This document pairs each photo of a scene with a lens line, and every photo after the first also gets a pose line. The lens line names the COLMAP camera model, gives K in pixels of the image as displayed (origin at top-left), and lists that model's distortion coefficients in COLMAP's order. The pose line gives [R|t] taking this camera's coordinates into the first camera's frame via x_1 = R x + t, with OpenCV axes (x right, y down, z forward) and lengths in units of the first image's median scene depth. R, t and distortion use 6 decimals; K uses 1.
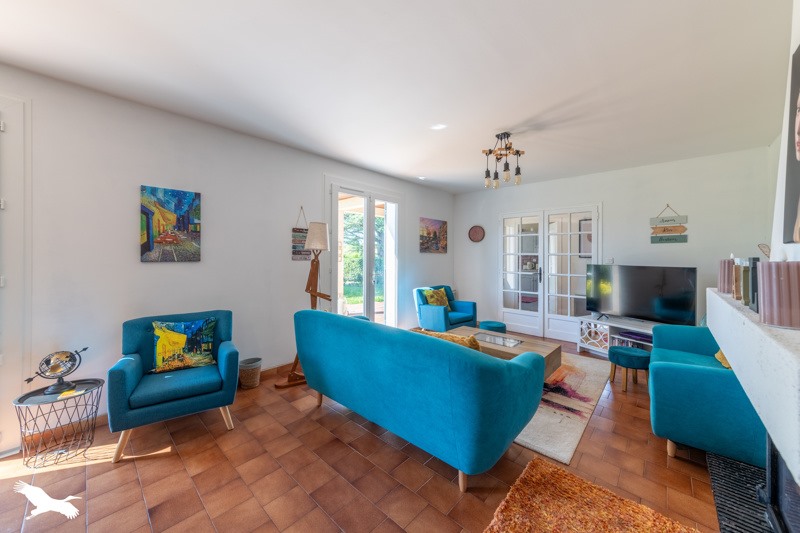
lens RADIAL K [[287.6, 0, 398.7], [0, 287.6, 255.3], [0, 0, 1]] dist [-0.009419, -0.000022]
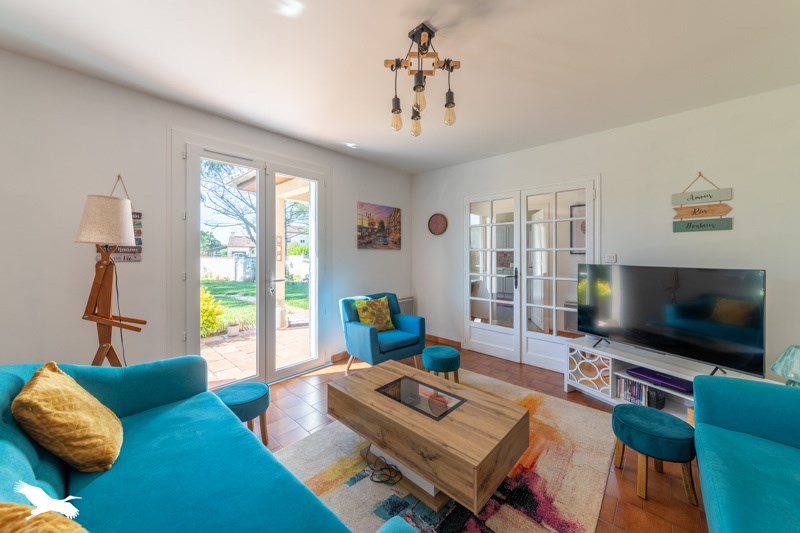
lens RADIAL K [[287.6, 0, 398.7], [0, 287.6, 255.3], [0, 0, 1]] dist [-0.009419, -0.000022]
pose [[0.999944, -0.007069, 0.007851, 0.197483], [0.006996, 0.999933, 0.009272, 0.001311], [-0.007916, -0.009216, 0.999926, 0.283088]]
